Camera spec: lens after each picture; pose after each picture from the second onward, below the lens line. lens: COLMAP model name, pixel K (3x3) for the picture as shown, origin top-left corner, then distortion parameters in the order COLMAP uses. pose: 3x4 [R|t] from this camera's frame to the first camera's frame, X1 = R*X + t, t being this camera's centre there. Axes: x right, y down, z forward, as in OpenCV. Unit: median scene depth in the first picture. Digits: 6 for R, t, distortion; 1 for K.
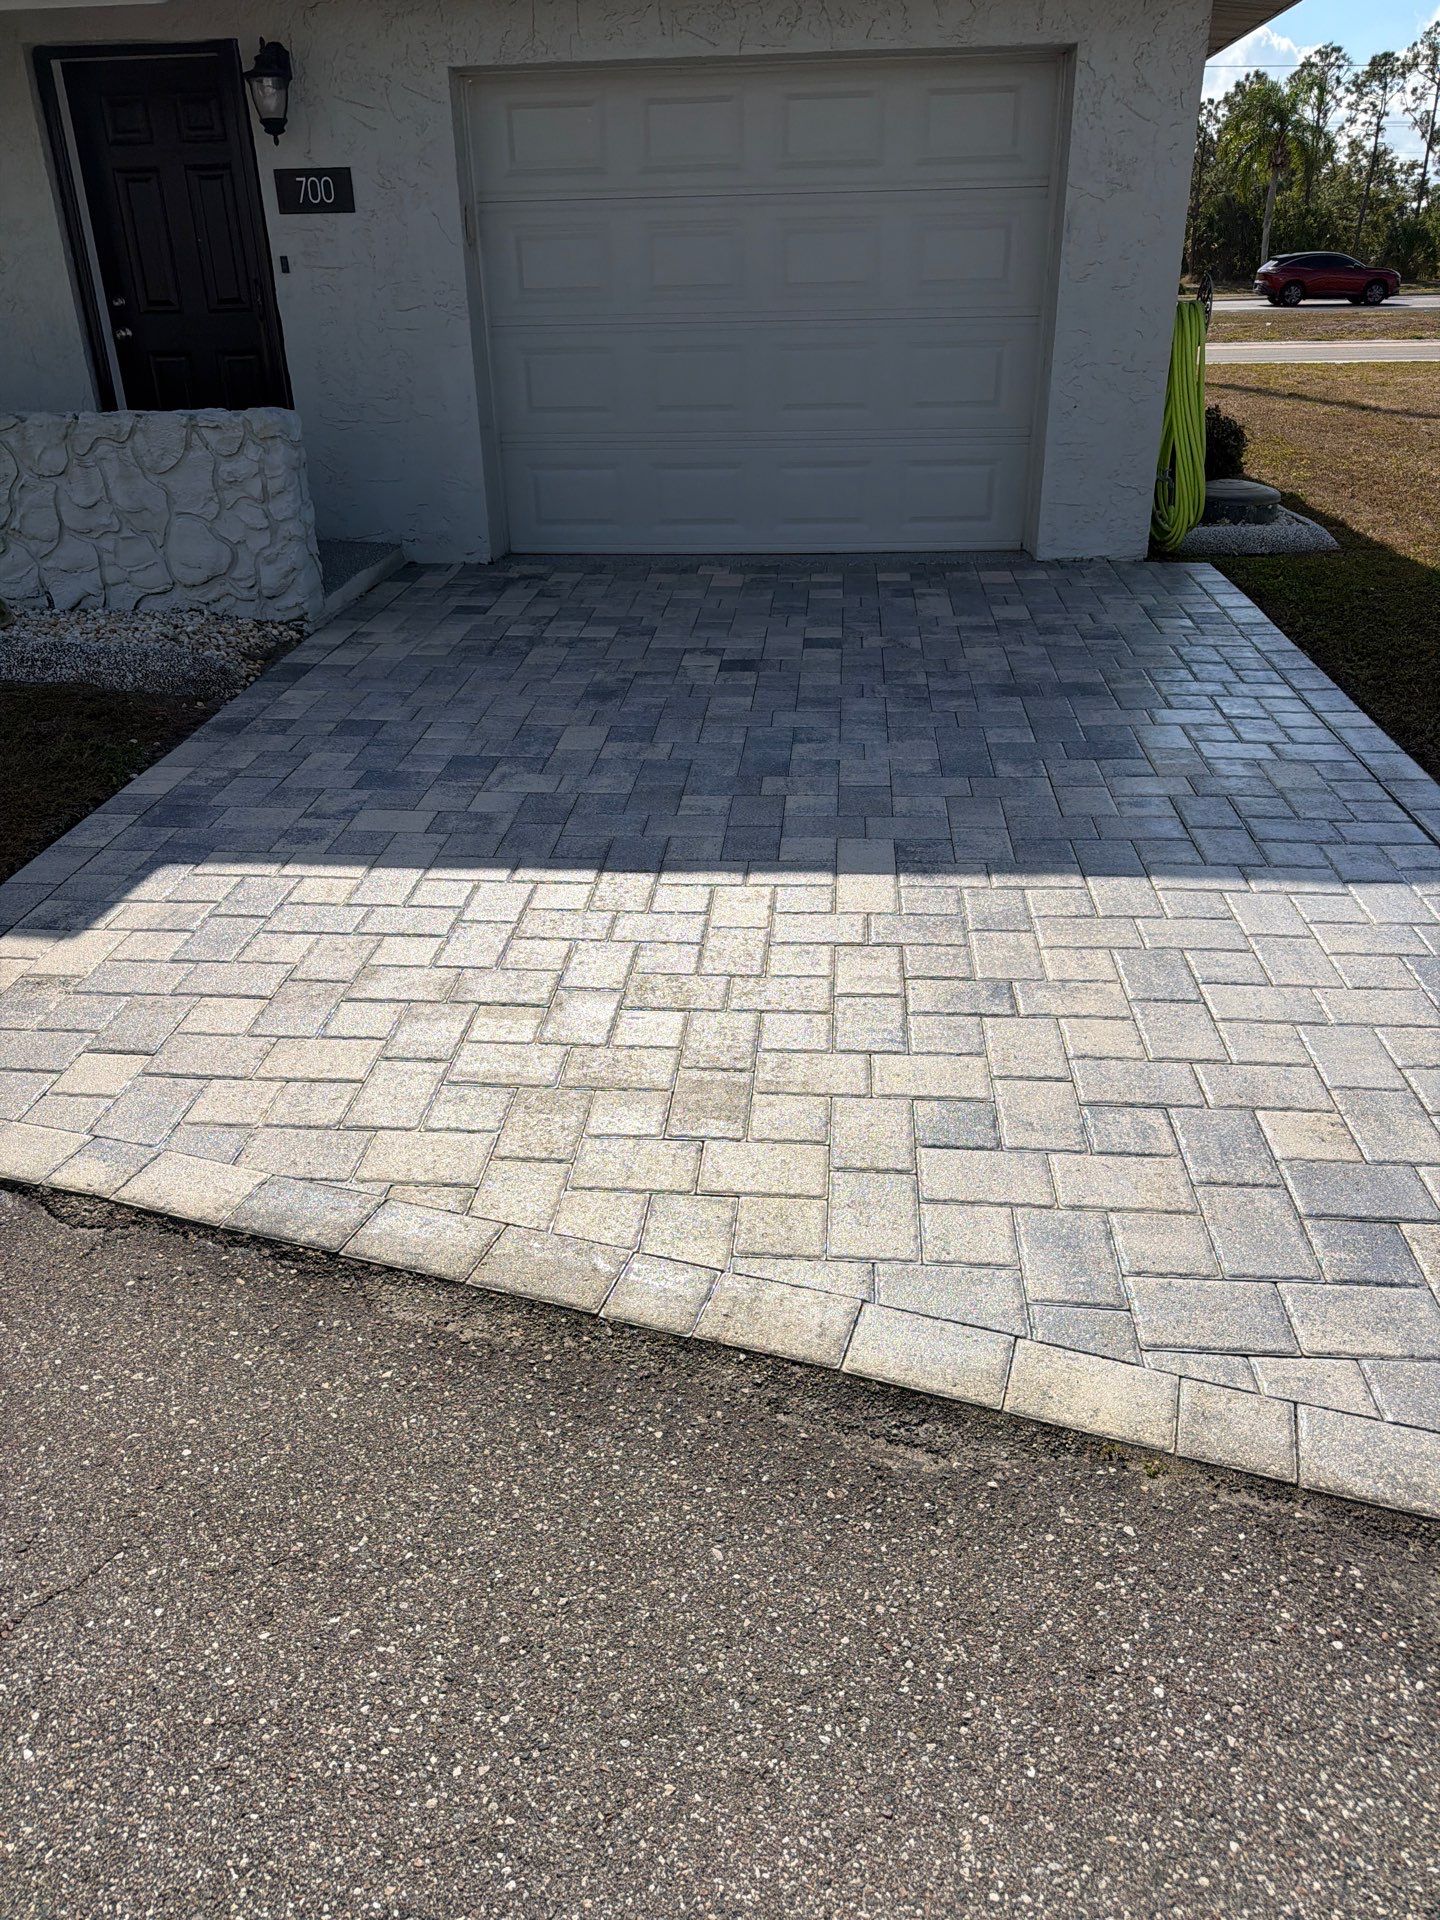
lens RADIAL K [[1418.8, 0, 713.7], [0, 1418.8, 953.1], [0, 0, 1]] dist [0.107268, -0.210764]
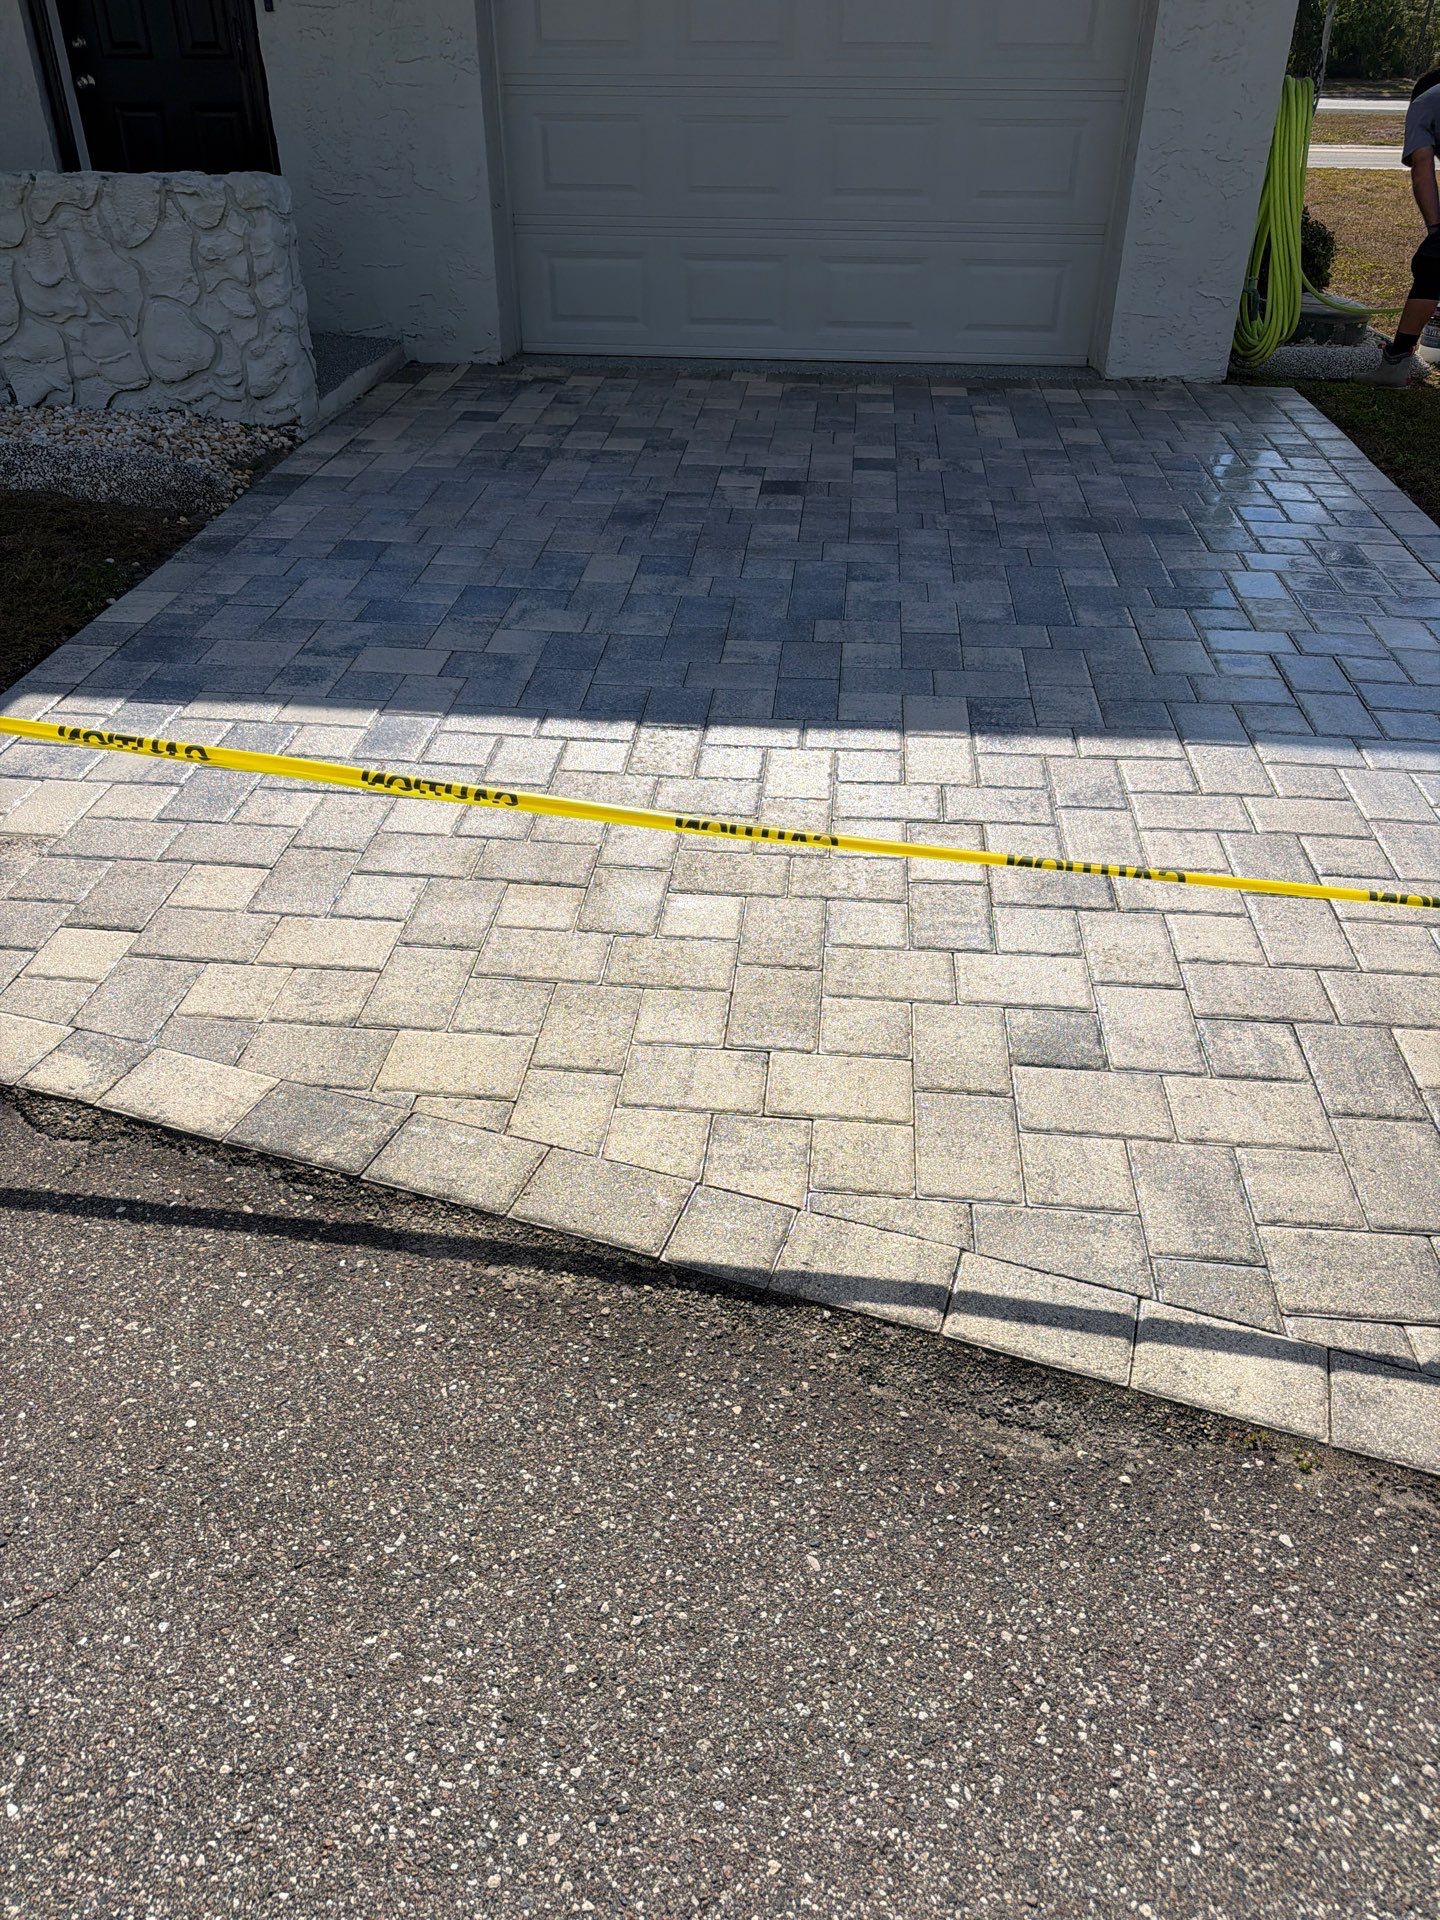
lens RADIAL K [[1376.6, 0, 725.9], [0, 1376.6, 1037.9], [0, 0, 1]] dist [0.096498, -0.202706]
pose [[0.999659, 0.021334, 0.015039, -0.044823], [-0.023613, 0.984673, 0.172806, -0.022385], [-0.011122, -0.173103, 0.984841, 0.151299]]
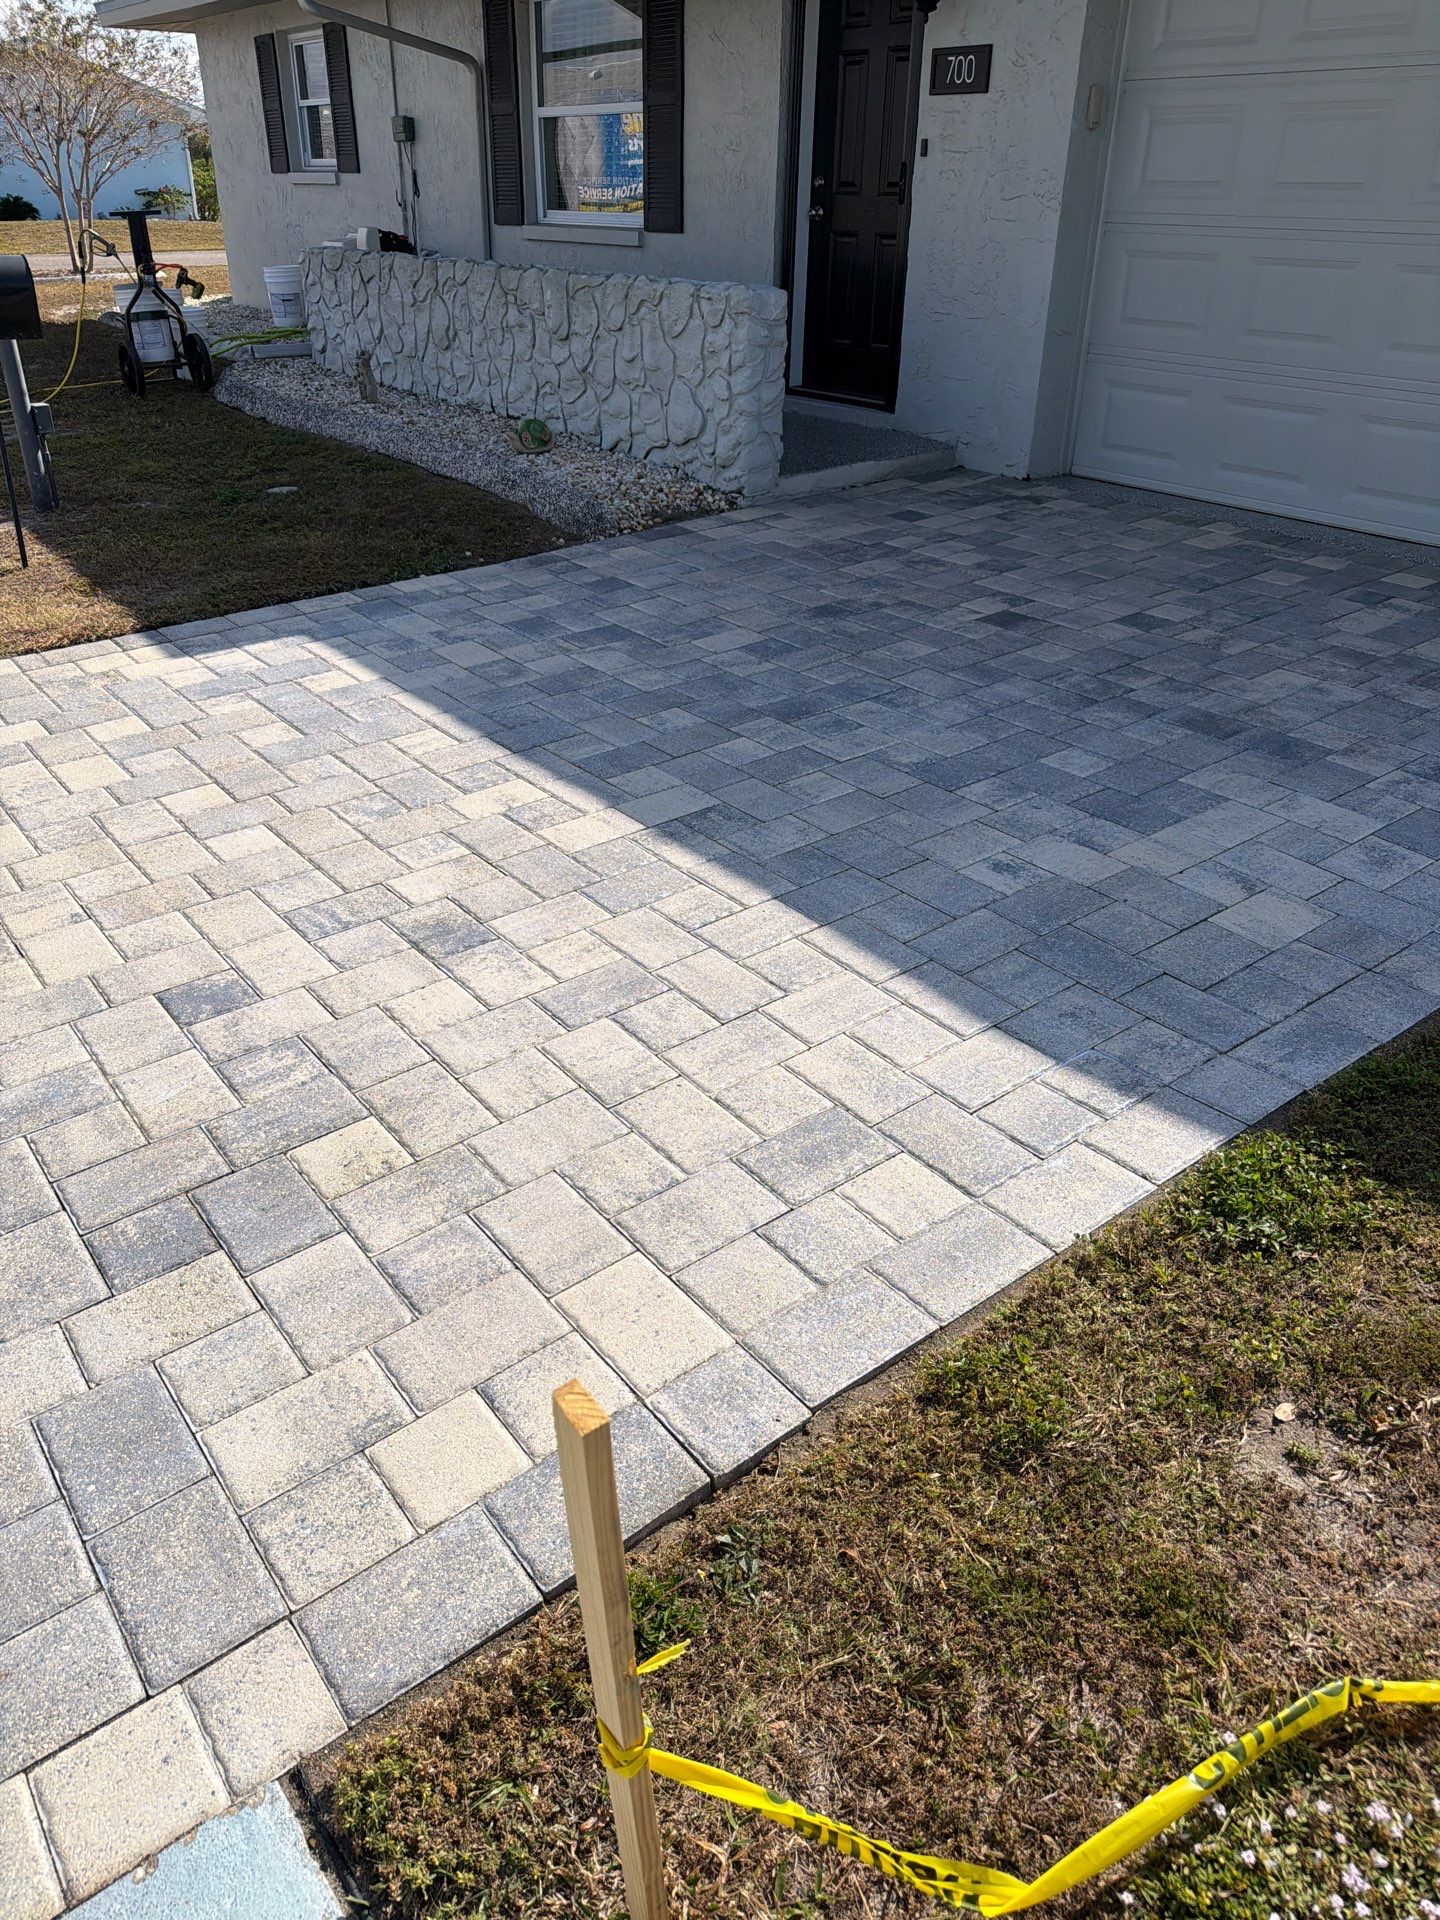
lens RADIAL K [[1378.6, 0, 643.3], [0, 1378.6, 963.7], [0, 0, 1]] dist [0.099588, -0.165198]
pose [[0.658728, 0.392113, -0.642126, 0.964922], [-0.342442, 0.916187, 0.208171, -0.208747], [0.669934, 0.082763, 0.737794, 0.441248]]
